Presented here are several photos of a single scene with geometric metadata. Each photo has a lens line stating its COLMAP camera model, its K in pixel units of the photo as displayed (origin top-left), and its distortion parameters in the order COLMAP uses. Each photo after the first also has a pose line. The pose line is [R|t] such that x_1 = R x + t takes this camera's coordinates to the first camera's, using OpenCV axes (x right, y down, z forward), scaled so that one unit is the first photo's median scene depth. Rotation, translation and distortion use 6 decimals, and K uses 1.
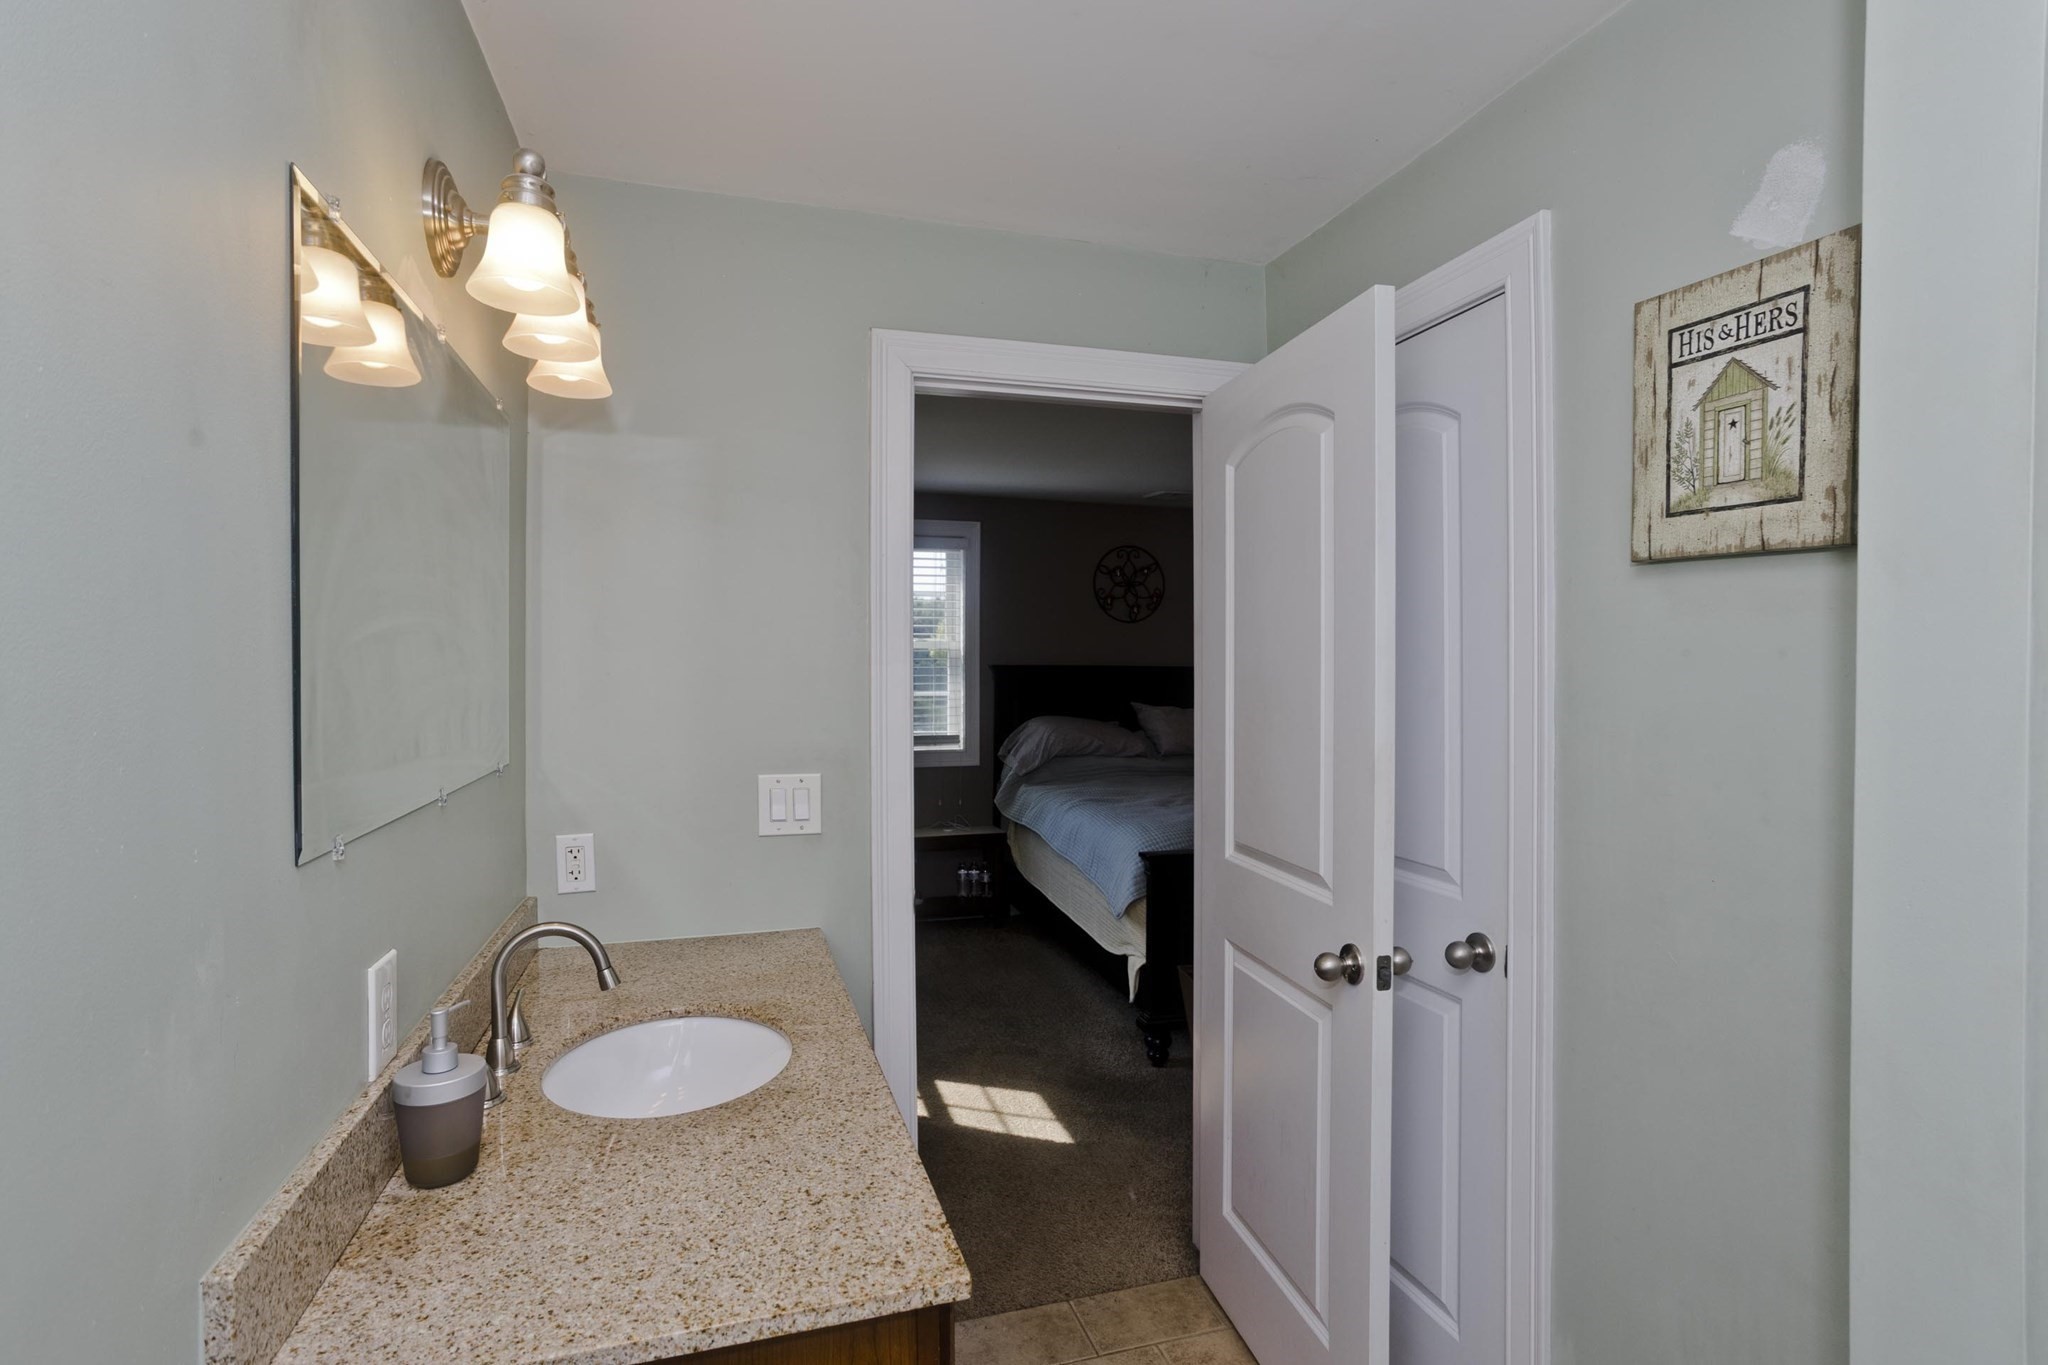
lens RADIAL K [[997.6, 0, 1022.3], [0, 997.6, 659.4], [0, 0, 1]] dist [-0.046681, 0.032618]
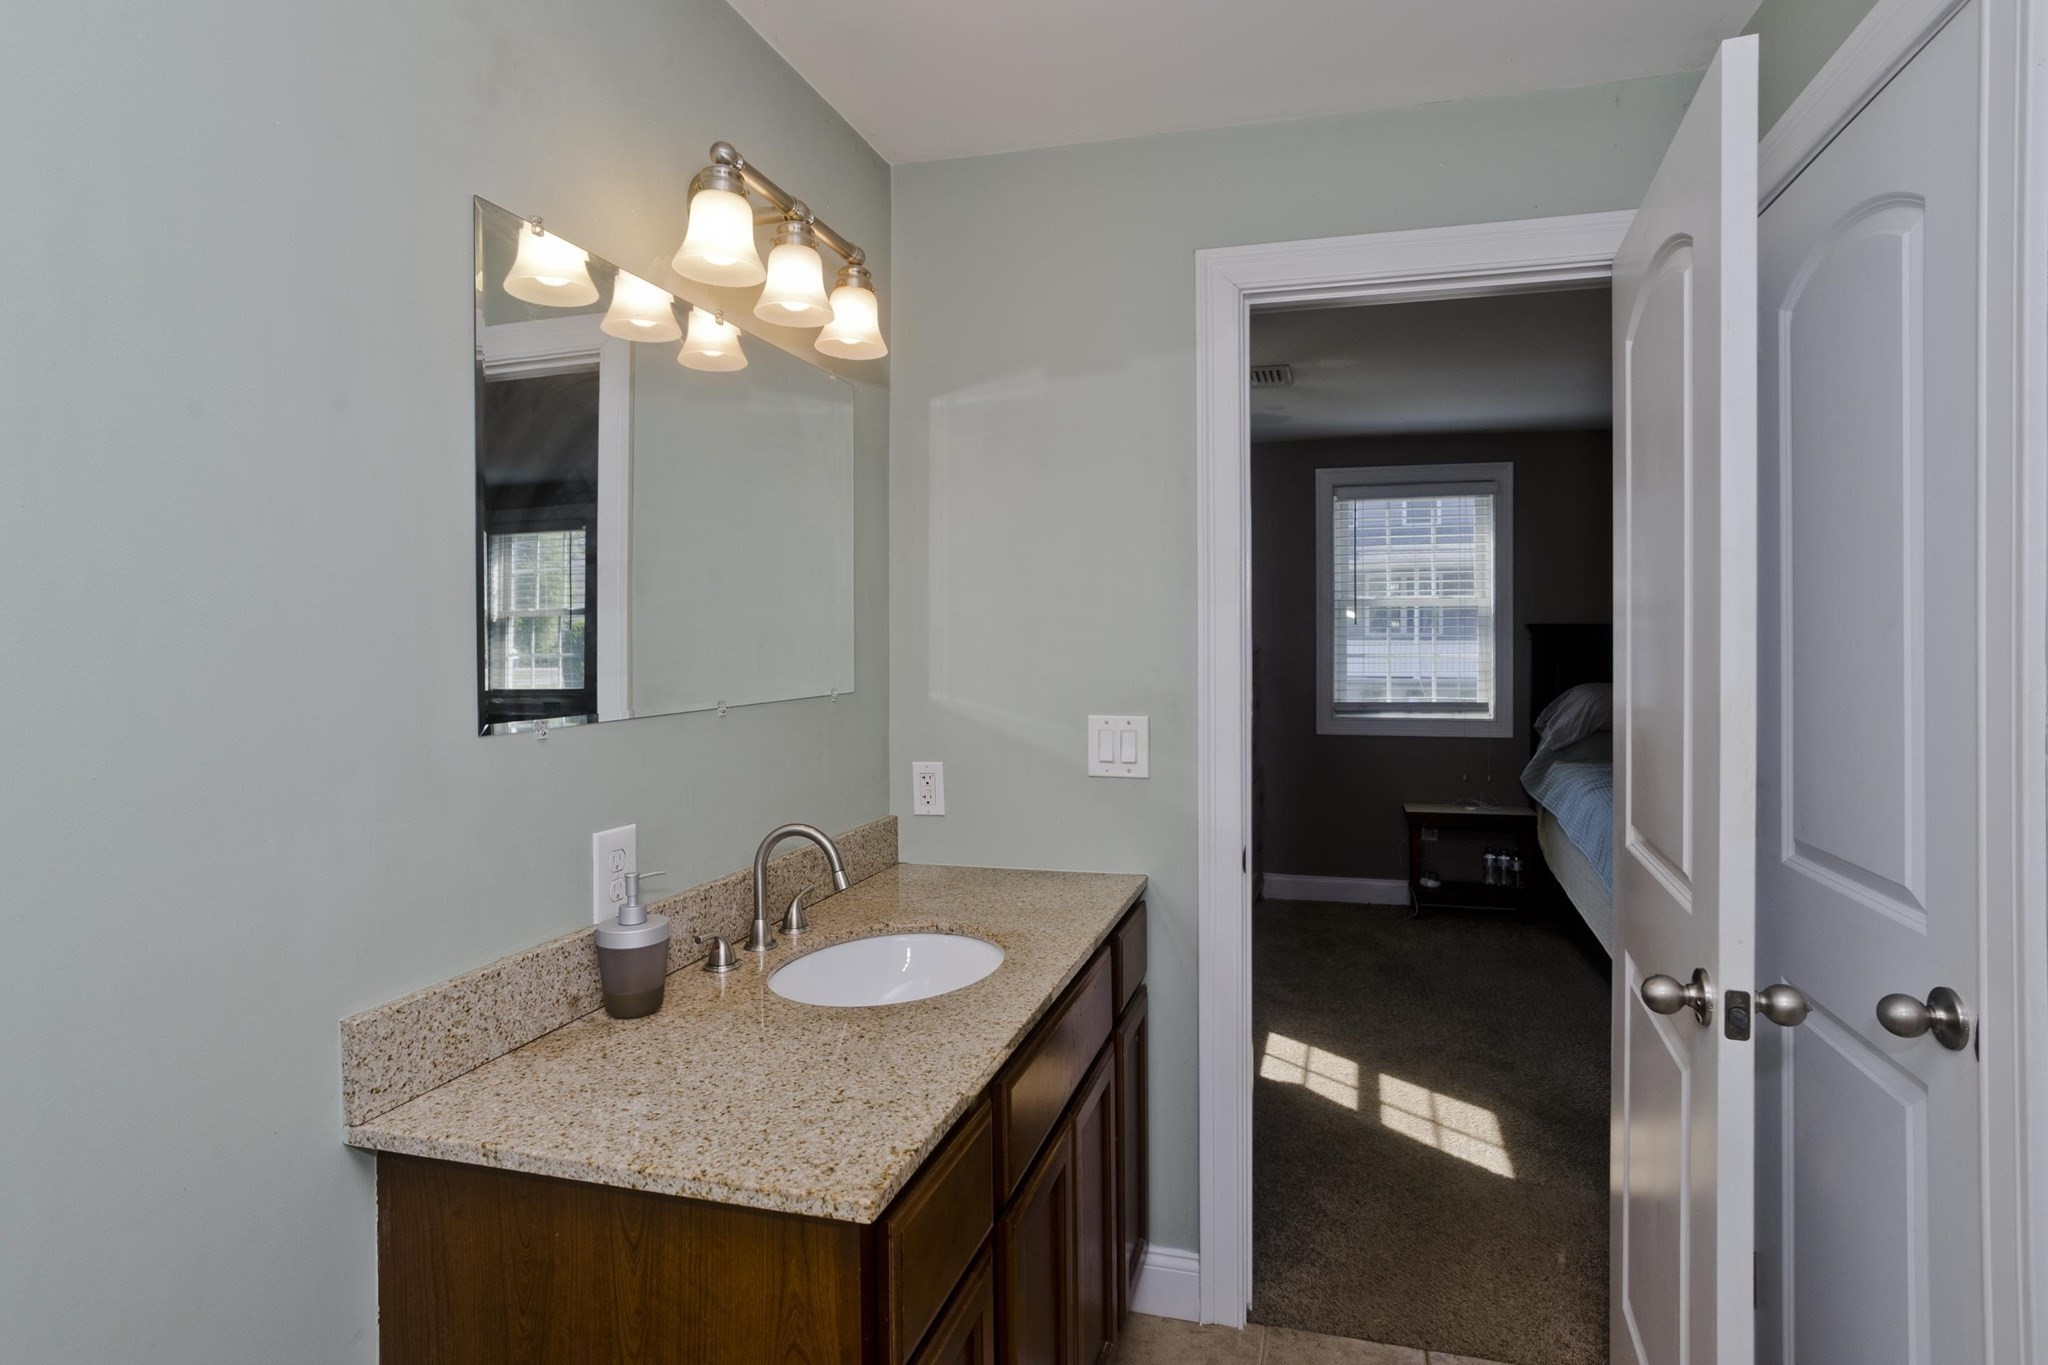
lens RADIAL K [[1013.1, 0, 1018.3], [0, 1013.1, 623.0], [0, 0, 1]] dist [-0.052755, 0.034898]
pose [[0.855769, -0.006200, -0.517321, 0.203035], [0.005508, 0.999981, -0.002873, 0.025490], [0.517329, -0.000390, 0.855787, 0.088238]]
